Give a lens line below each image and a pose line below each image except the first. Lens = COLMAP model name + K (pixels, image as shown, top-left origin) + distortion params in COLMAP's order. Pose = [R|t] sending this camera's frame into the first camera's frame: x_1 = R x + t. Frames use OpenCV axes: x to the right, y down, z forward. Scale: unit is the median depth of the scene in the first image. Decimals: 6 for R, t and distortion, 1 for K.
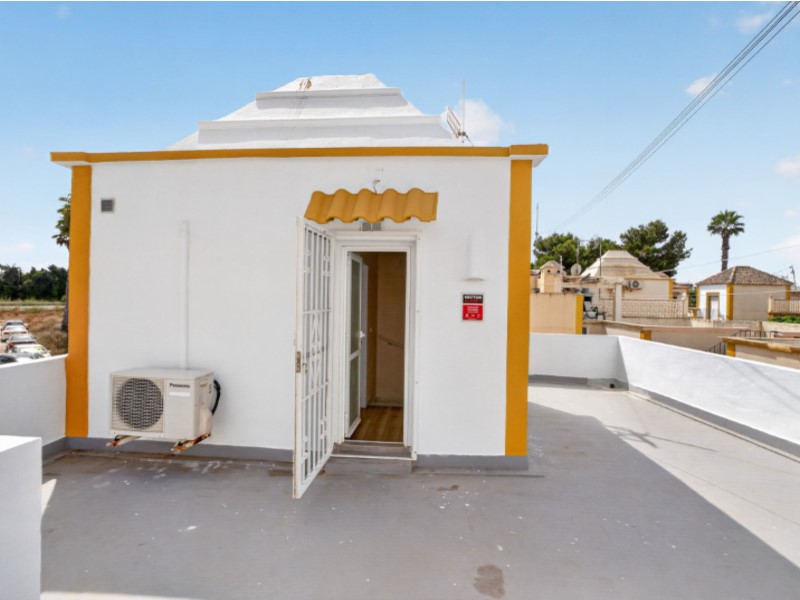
lens RADIAL K [[383.7, 0, 405.9], [0, 383.7, 296.3], [0, 0, 1]] dist [-0.023926, 0.002570]
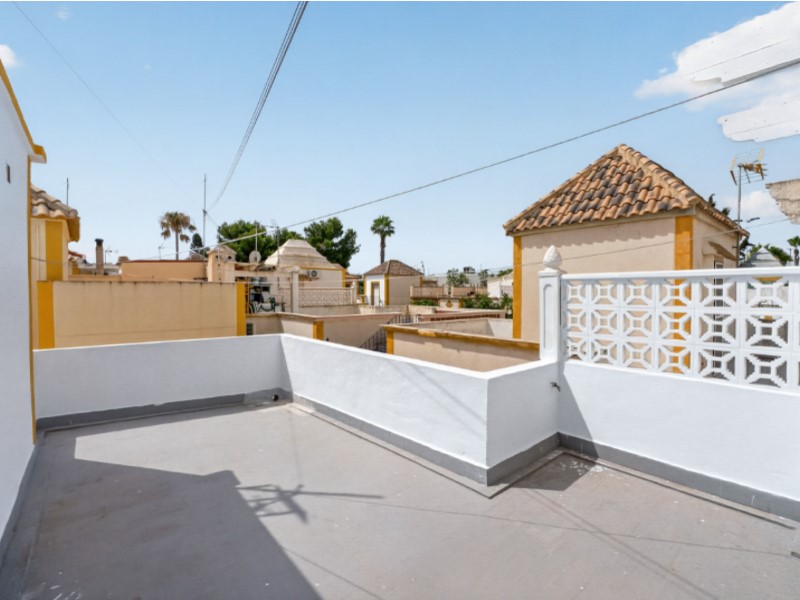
lens RADIAL K [[383.7, 0, 401.1], [0, 383.7, 297.5], [0, 0, 1]] dist [-0.023926, 0.002570]
pose [[0.732380, -0.033106, 0.680091, 0.075967], [0.014781, 0.999355, 0.032730, 0.001477], [-0.680736, -0.013919, 0.732397, 0.091926]]
